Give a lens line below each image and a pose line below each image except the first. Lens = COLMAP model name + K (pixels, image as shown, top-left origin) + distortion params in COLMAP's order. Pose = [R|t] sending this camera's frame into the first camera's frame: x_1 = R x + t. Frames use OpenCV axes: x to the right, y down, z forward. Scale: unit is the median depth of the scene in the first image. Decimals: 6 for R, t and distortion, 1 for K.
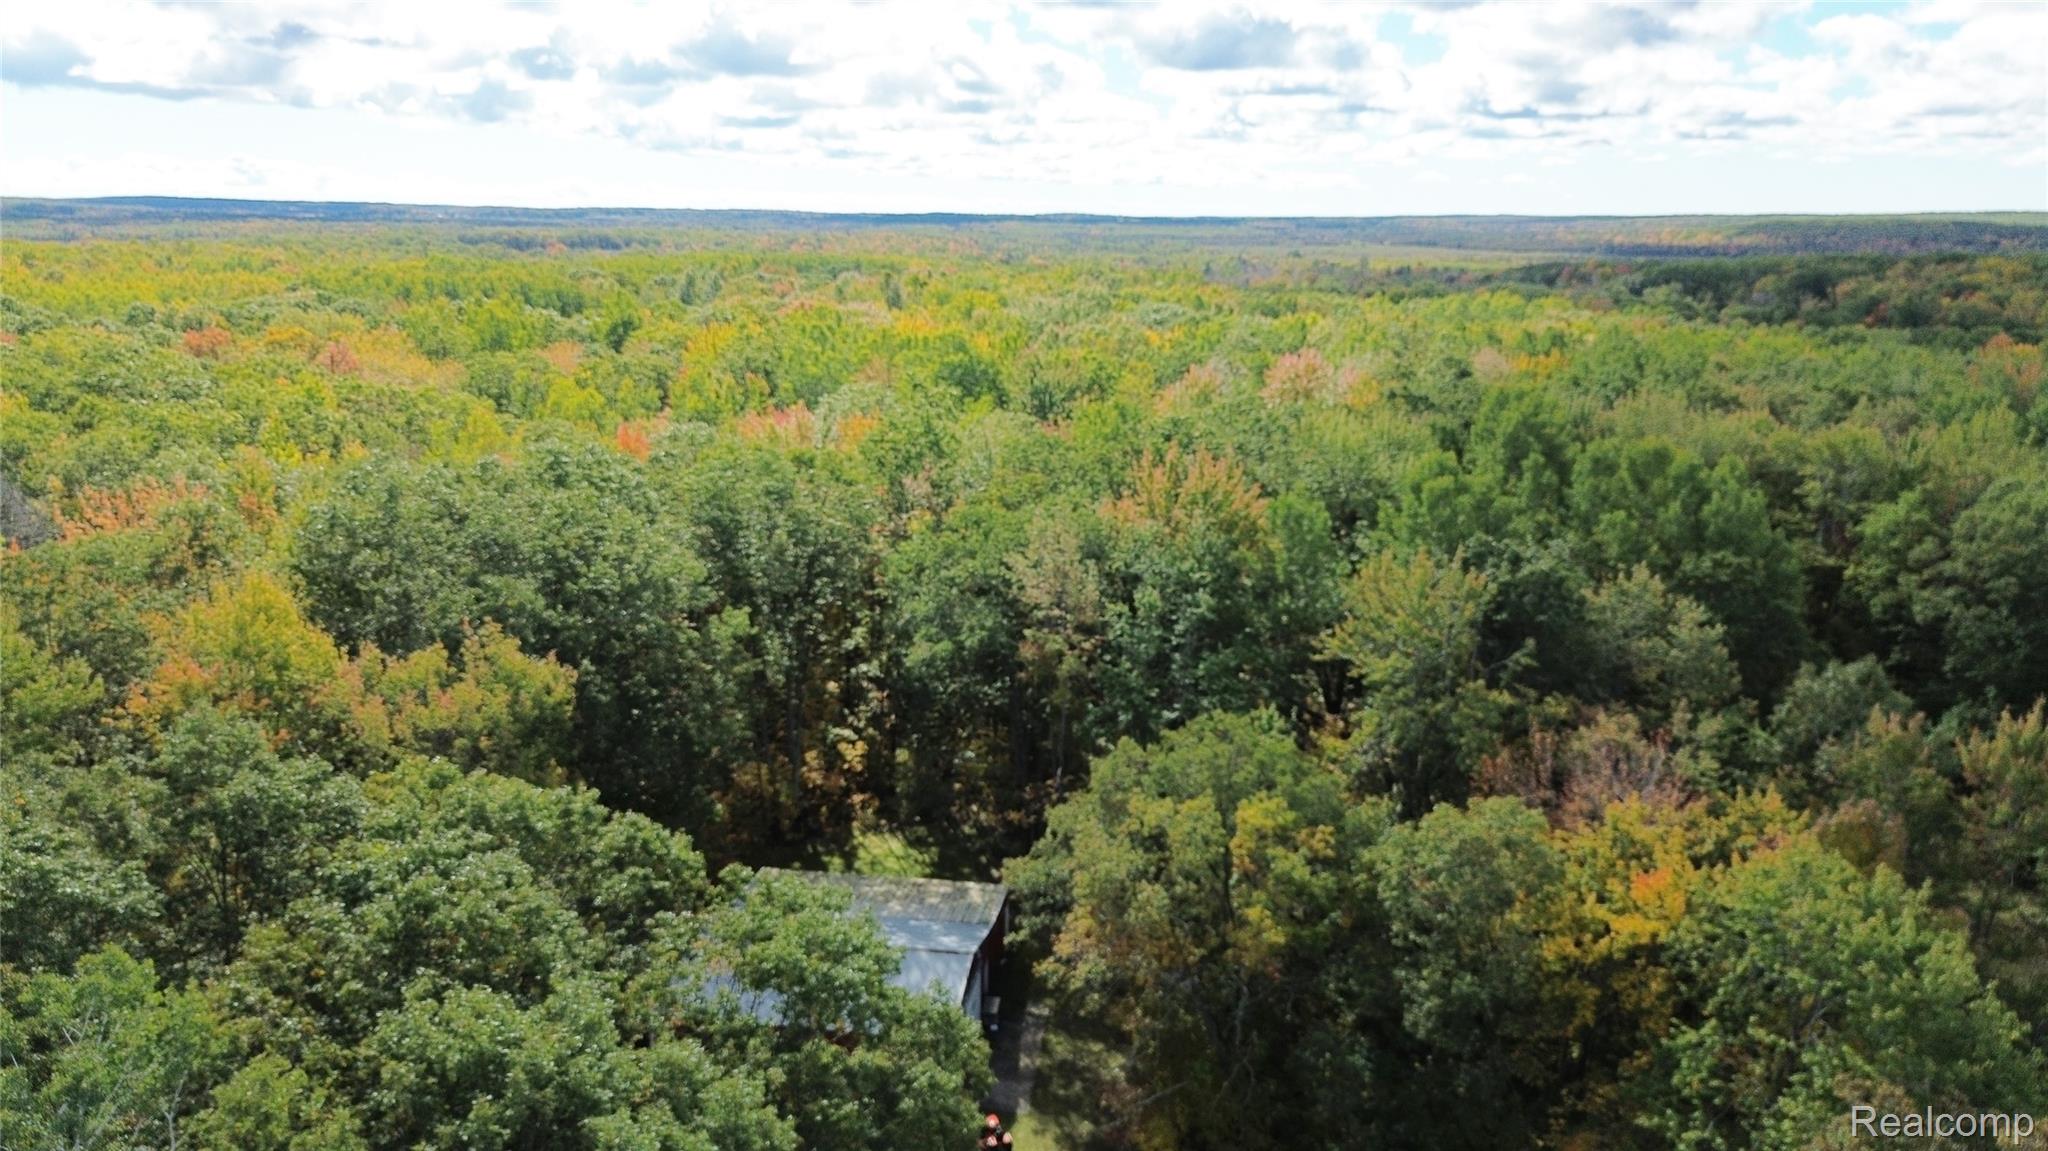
lens RADIAL K [[1433.8, 0, 1023.3], [0, 1433.8, 580.8], [0, 0, 1]] dist [0.037837, -0.037085]
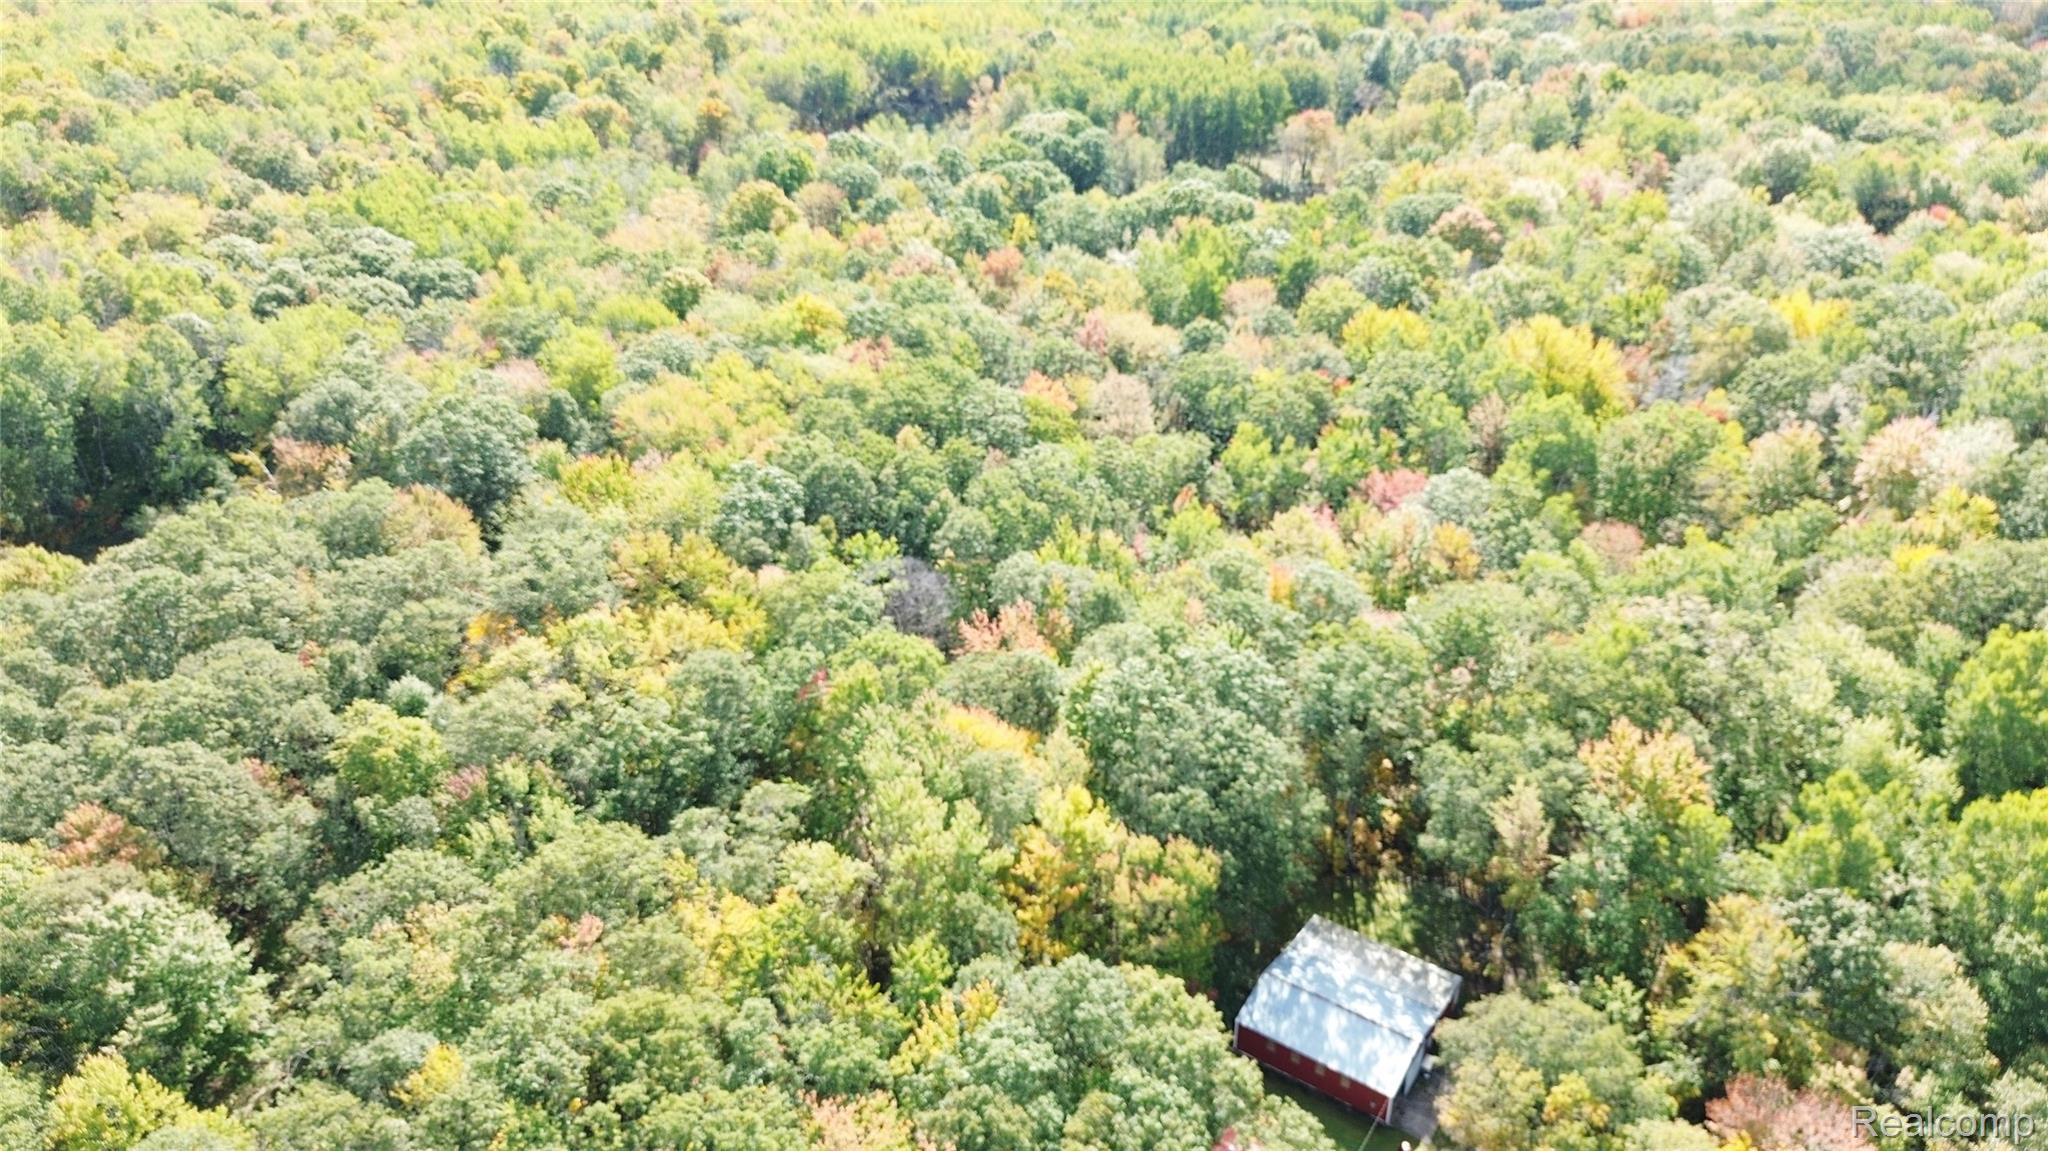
lens RADIAL K [[1433.8, 0, 1022.5], [0, 1433.8, 567.6], [0, 0, 1]] dist [0.037837, -0.037085]
pose [[0.894536, 0.220682, -0.388723, 0.098258], [-0.112144, 0.952618, 0.282743, -0.791077], [0.432701, -0.209331, 0.876898, -0.657640]]
